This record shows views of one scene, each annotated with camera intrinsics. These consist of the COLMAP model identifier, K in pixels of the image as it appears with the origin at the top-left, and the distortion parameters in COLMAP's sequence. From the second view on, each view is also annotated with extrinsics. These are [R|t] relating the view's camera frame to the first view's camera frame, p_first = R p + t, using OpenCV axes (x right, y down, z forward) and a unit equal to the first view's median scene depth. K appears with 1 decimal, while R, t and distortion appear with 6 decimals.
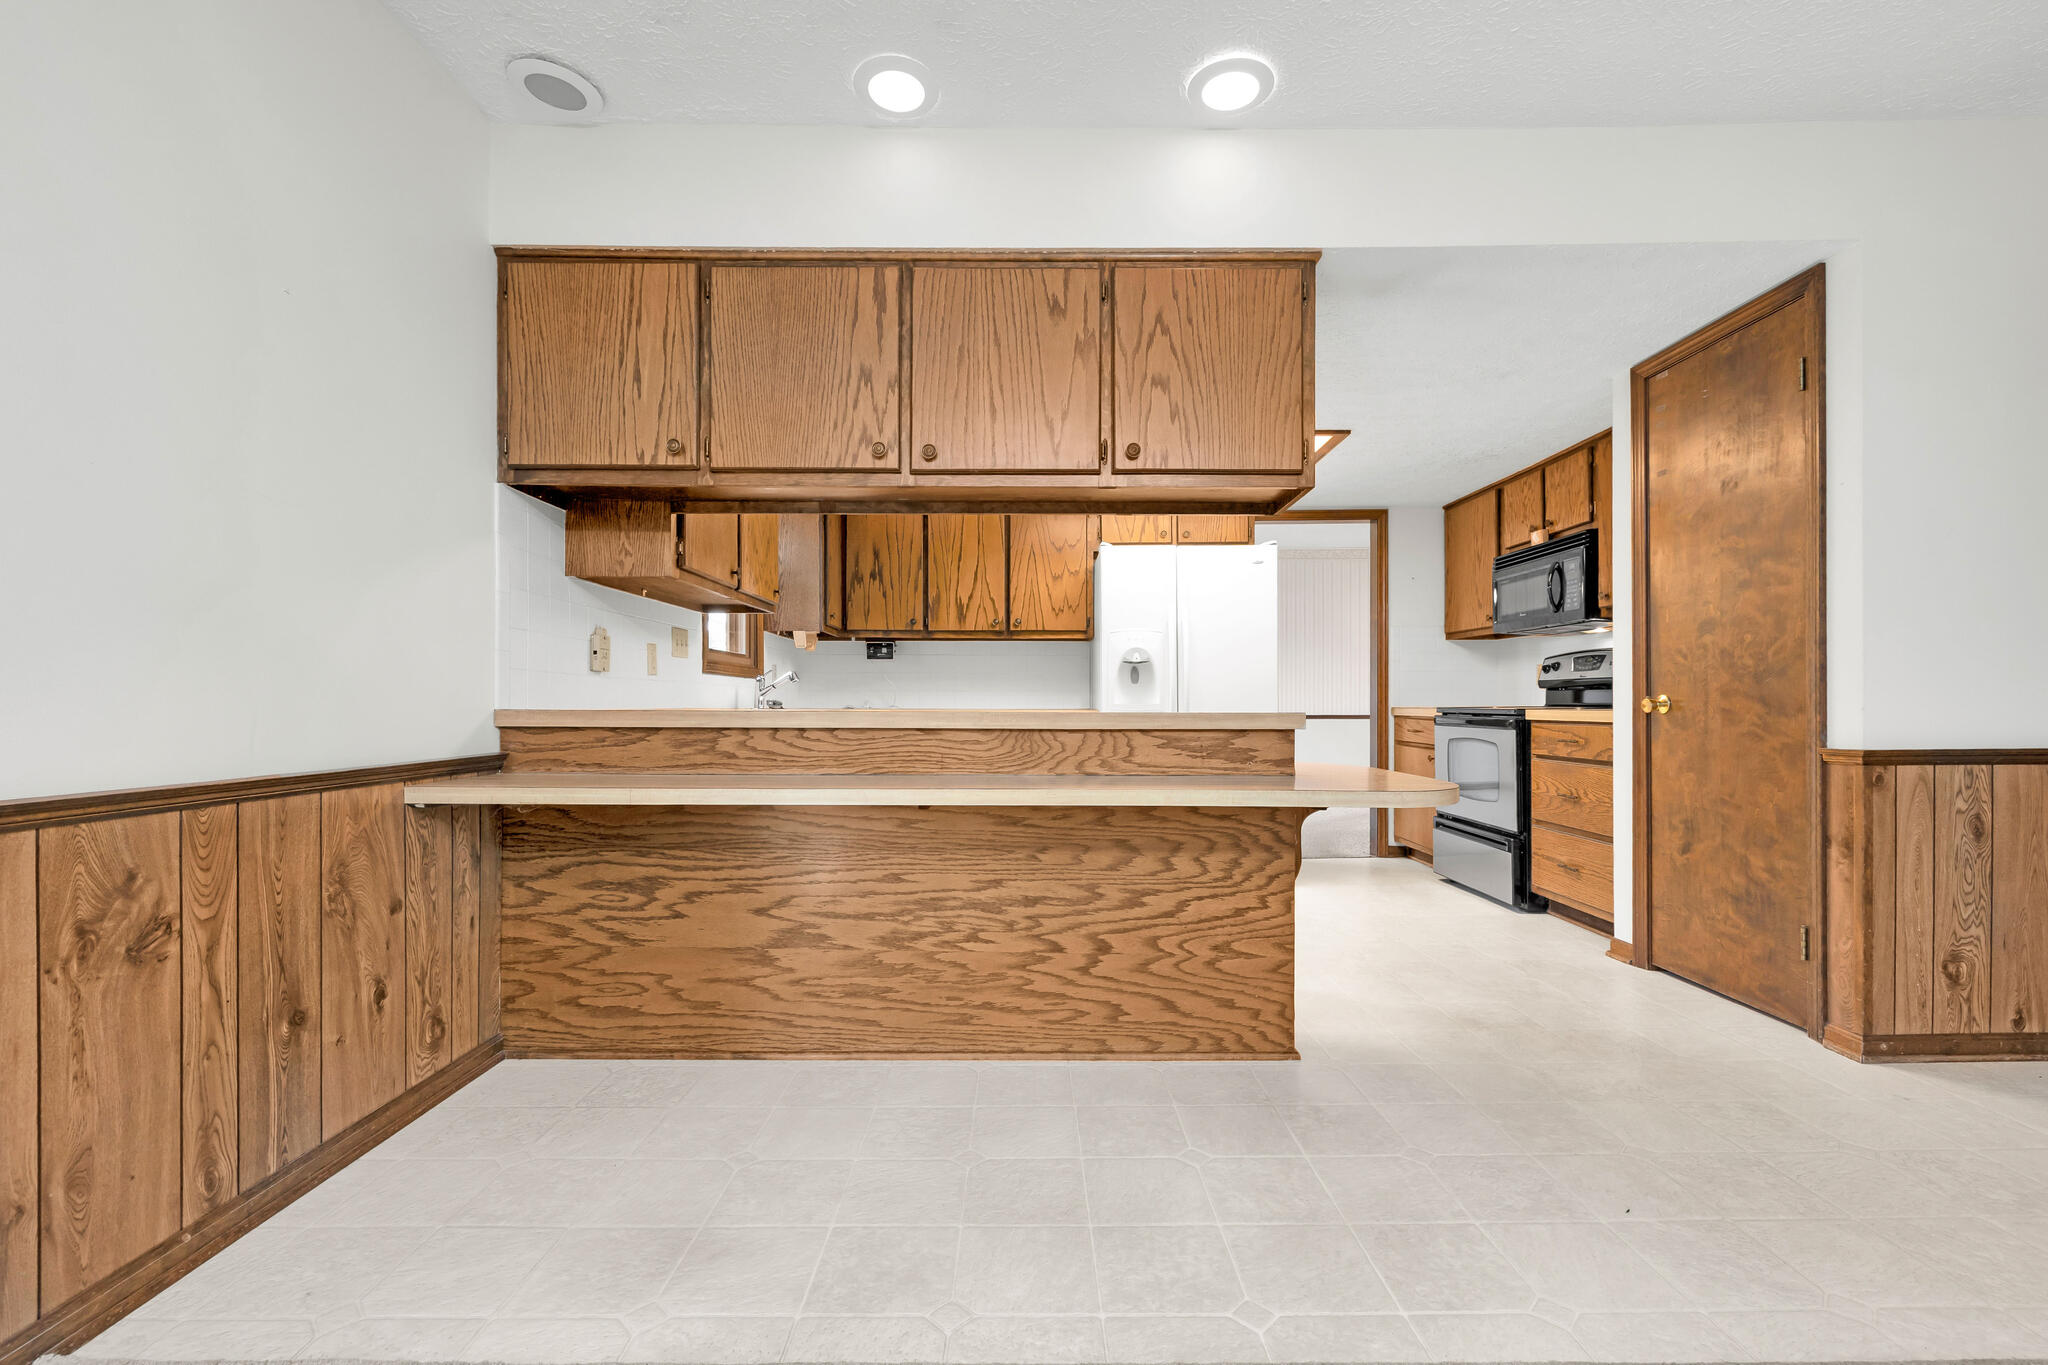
lens RADIAL K [[863.9, 0, 1029.2], [0, 863.9, 704.2], [0, 0, 1]] dist [0.000246, 0.000140]
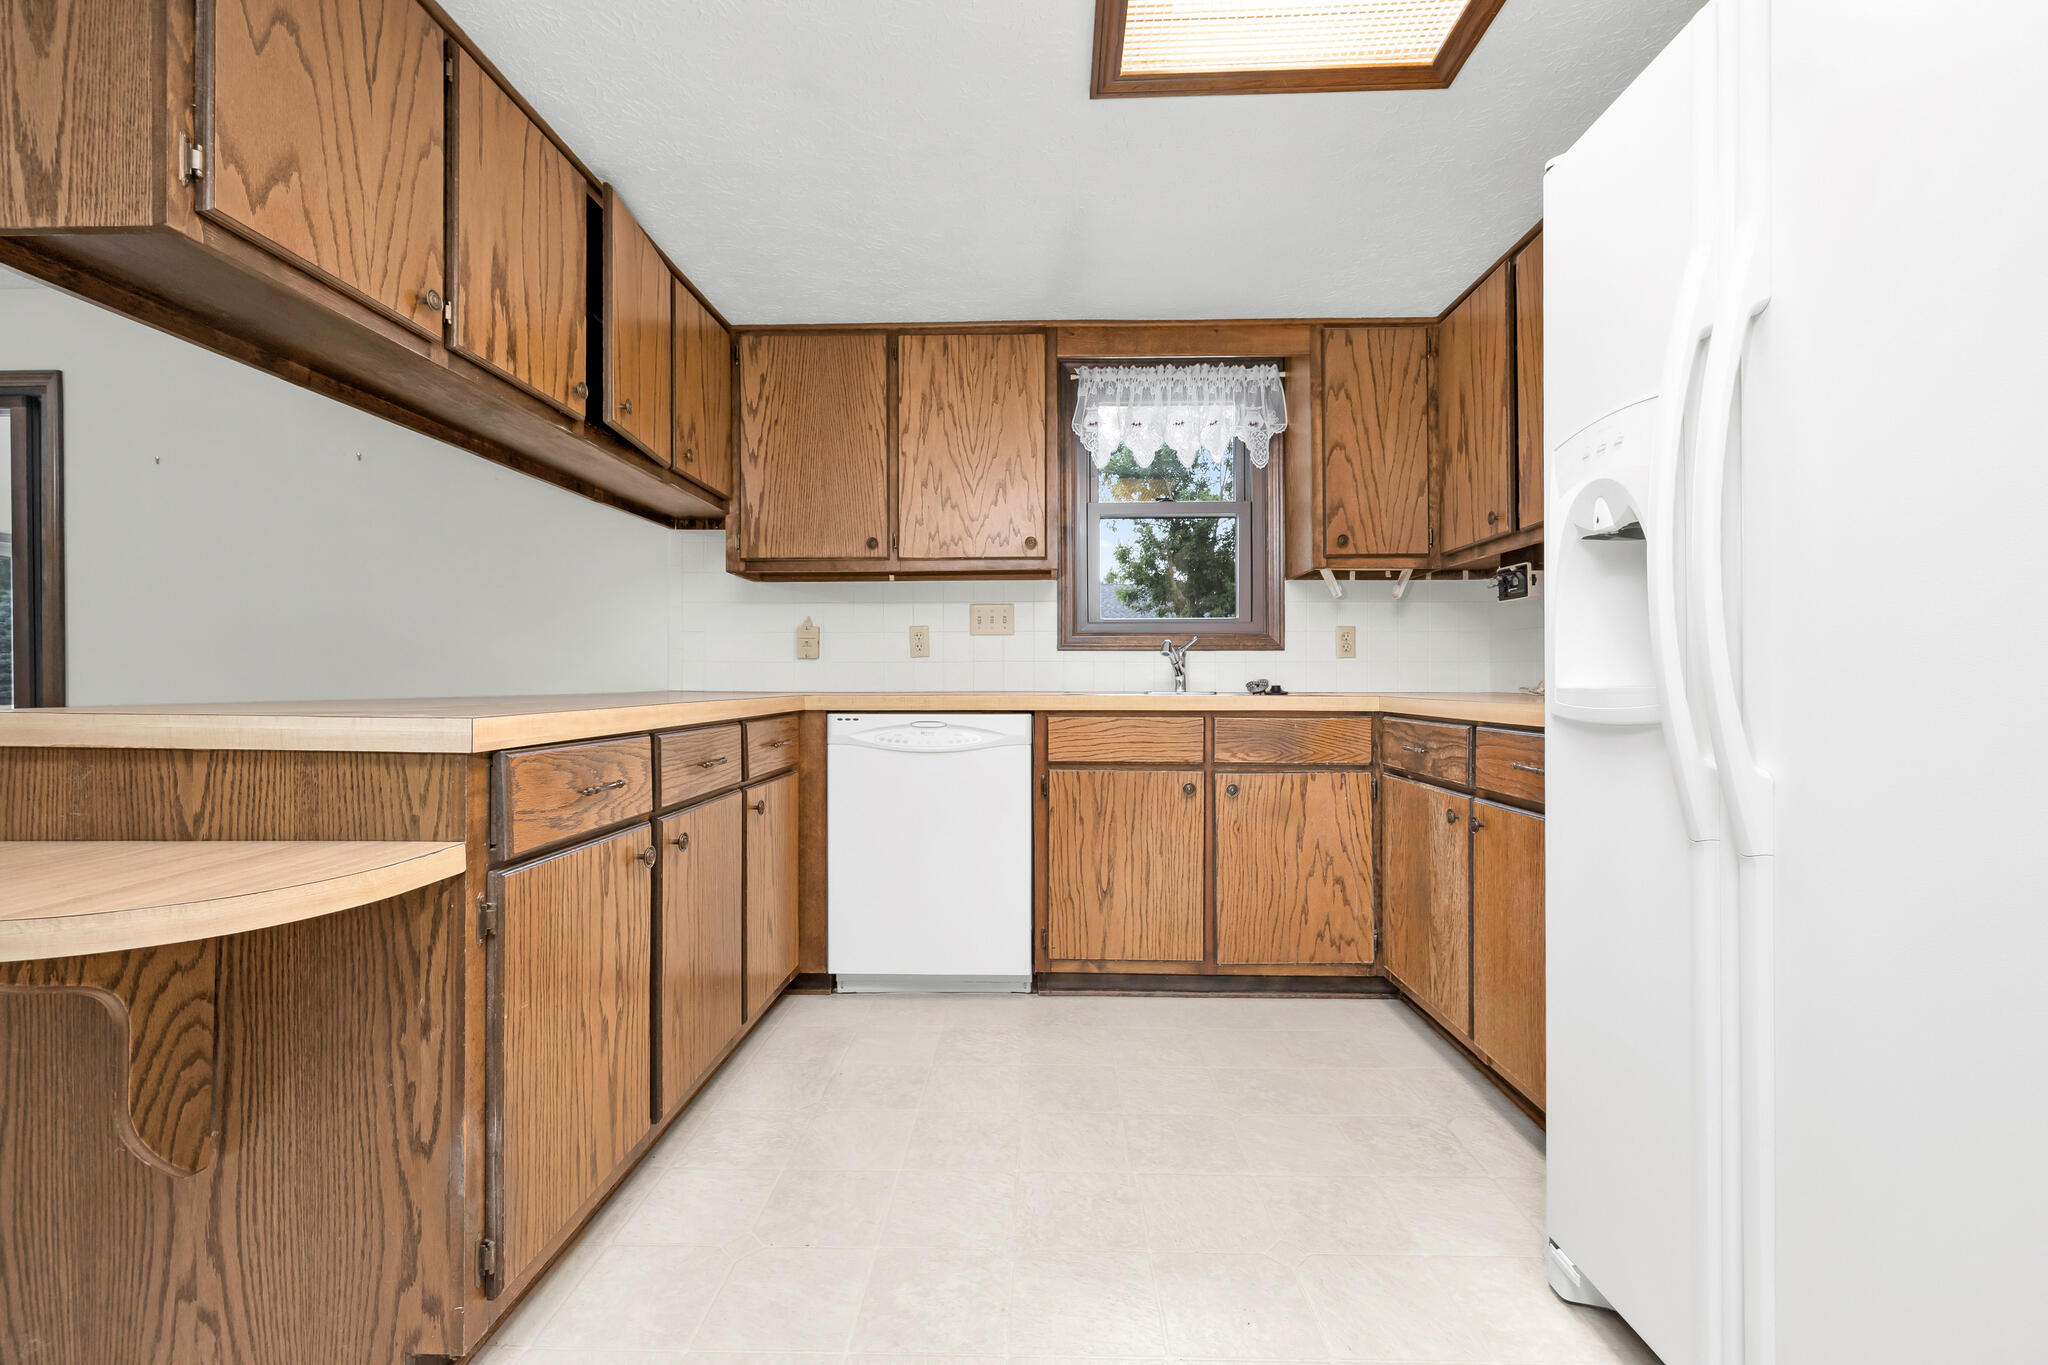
lens RADIAL K [[864.8, 0, 1028.1], [0, 864.8, 689.9], [0, 0, 1]] dist [-0.000843, 0.000229]
pose [[-0.023691, 0.006913, -0.999695, 0.901254], [0.001381, 0.999975, 0.006883, -0.004742], [0.999718, -0.001218, -0.023700, 1.857298]]
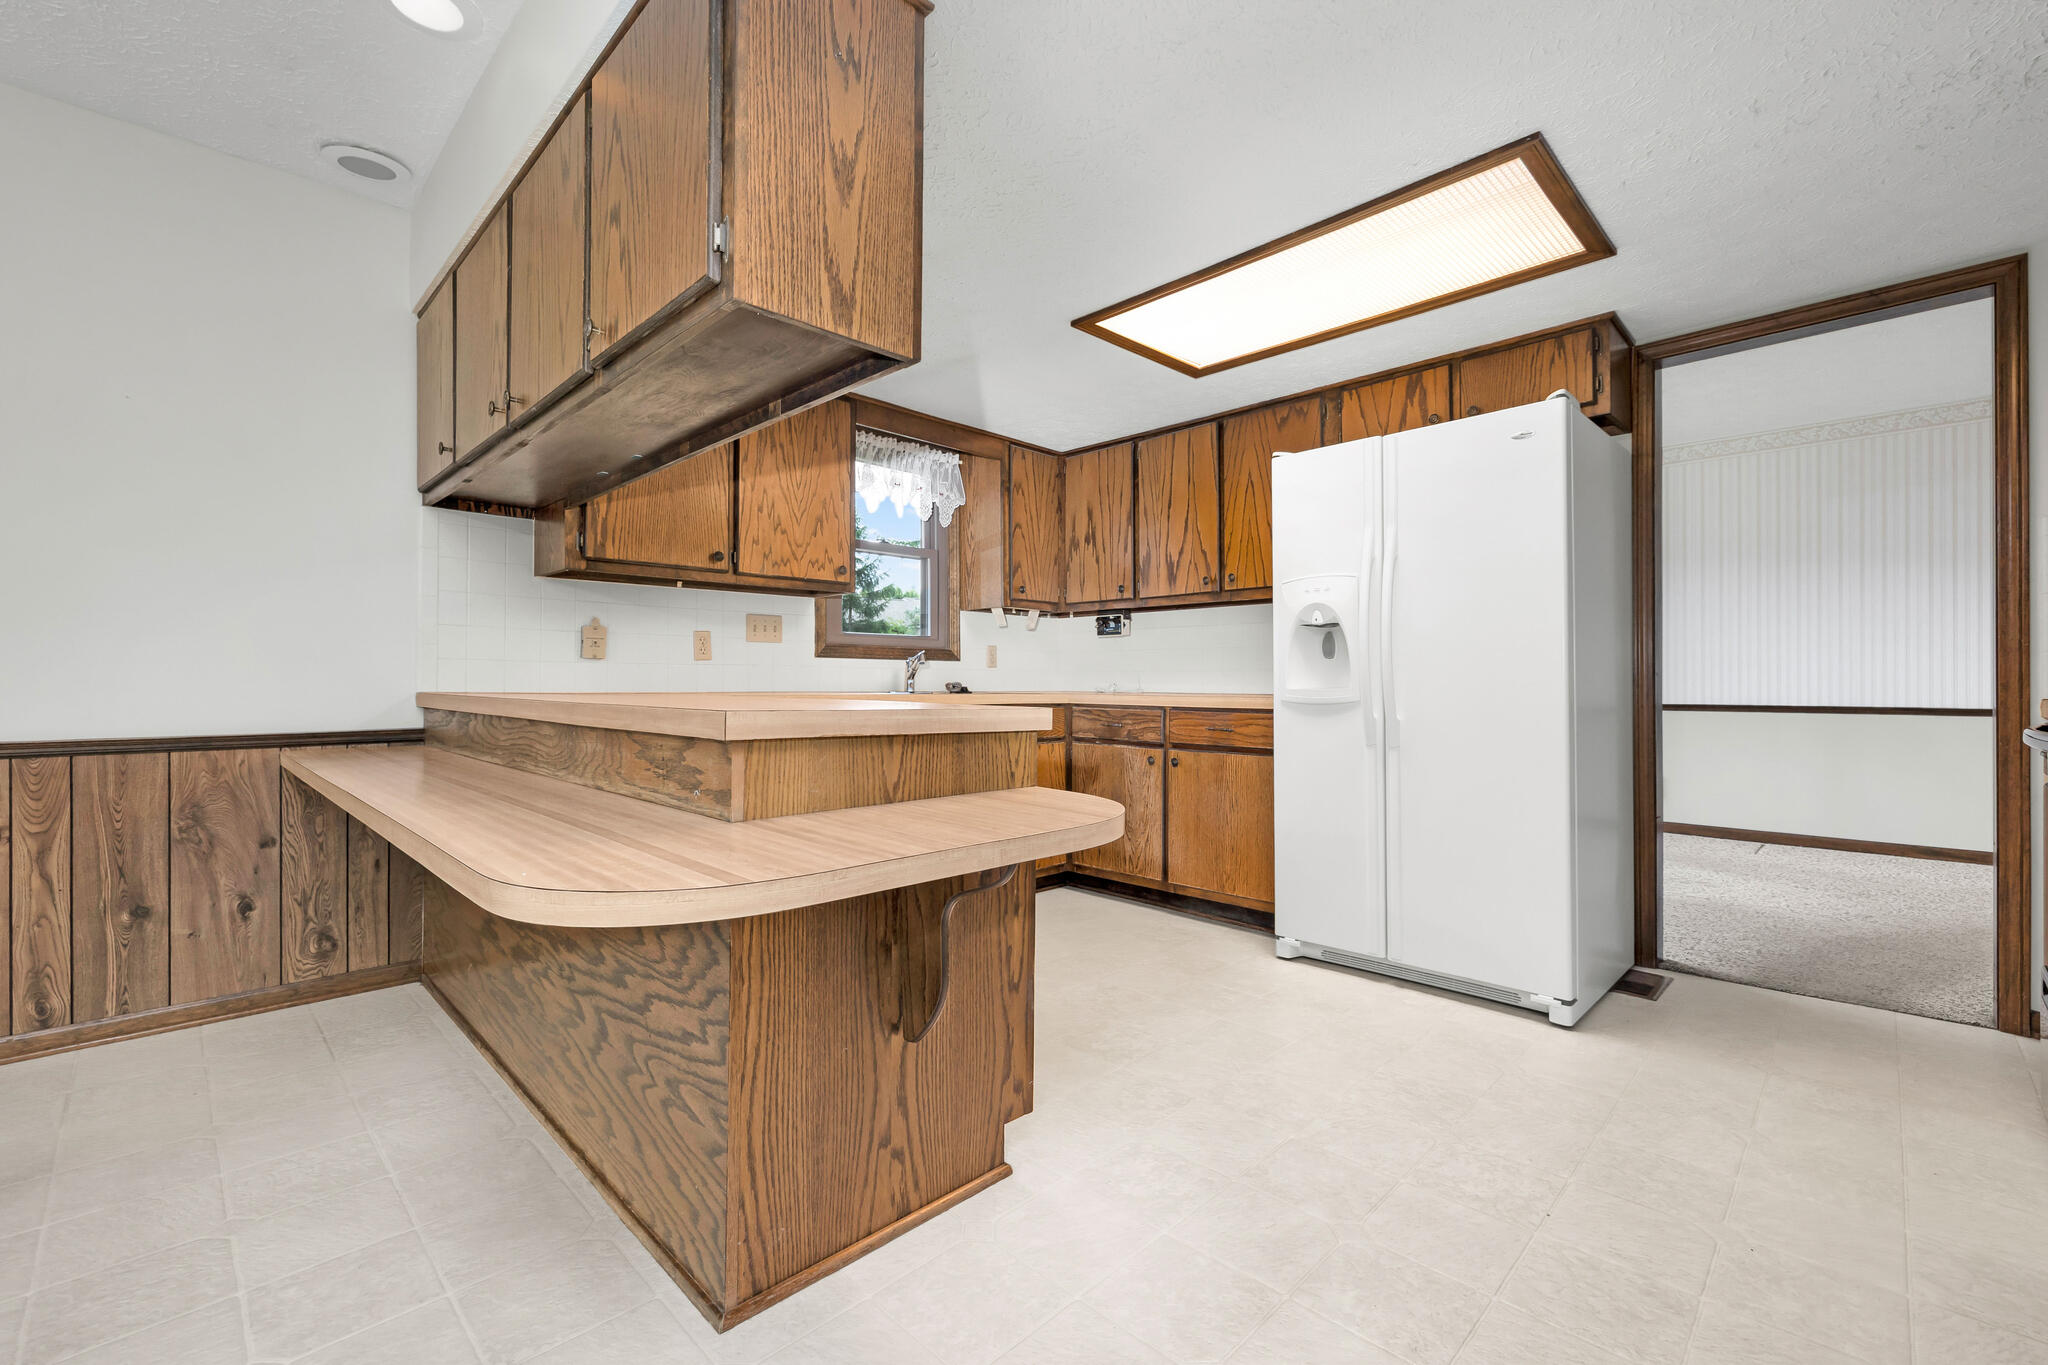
lens RADIAL K [[863.2, 0, 1028.4], [0, 863.2, 683.5], [0, 0, 1]] dist [-0.000628, 0.000032]
pose [[0.707806, 0.001302, -0.706406, 0.974291], [-0.001932, 0.999998, -0.000092, -0.009116], [0.706404, 0.001430, 0.707807, 0.856744]]
